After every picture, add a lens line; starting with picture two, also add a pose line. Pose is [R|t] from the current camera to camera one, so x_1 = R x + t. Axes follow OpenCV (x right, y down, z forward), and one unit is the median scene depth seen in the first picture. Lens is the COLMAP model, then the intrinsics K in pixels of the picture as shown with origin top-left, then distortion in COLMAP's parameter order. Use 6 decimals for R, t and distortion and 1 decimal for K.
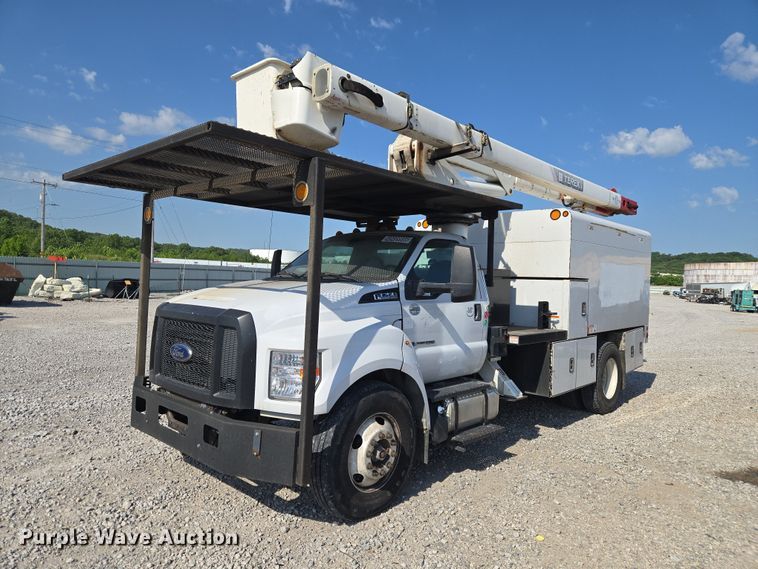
lens RADIAL K [[508.8, 0, 378.2], [0, 508.8, 288.4], [0, 0, 1]] dist [0.080530, -0.077245]
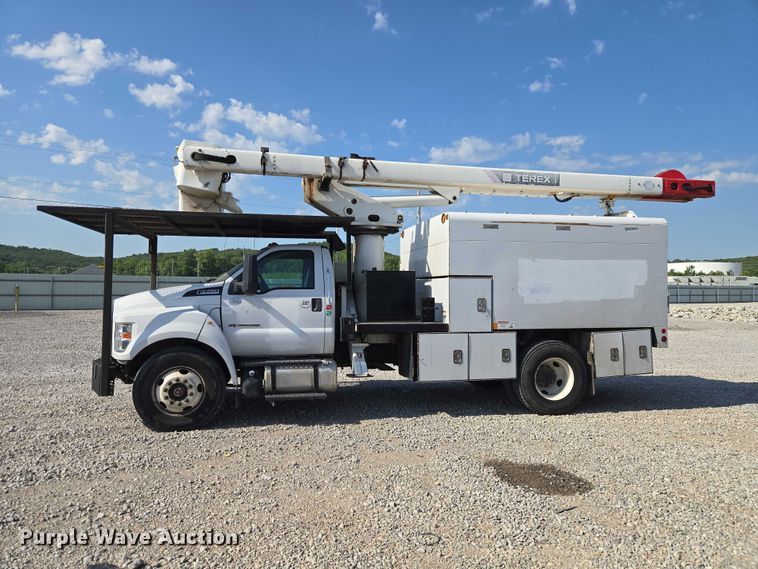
lens RADIAL K [[509.5, 0, 380.2], [0, 509.5, 291.8], [0, 0, 1]] dist [0.082705, -0.082228]
pose [[0.822719, -0.027010, -0.567806, 1.197599], [0.012913, 0.999501, -0.028835, 0.059810], [0.568301, 0.016391, 0.822658, 0.042501]]
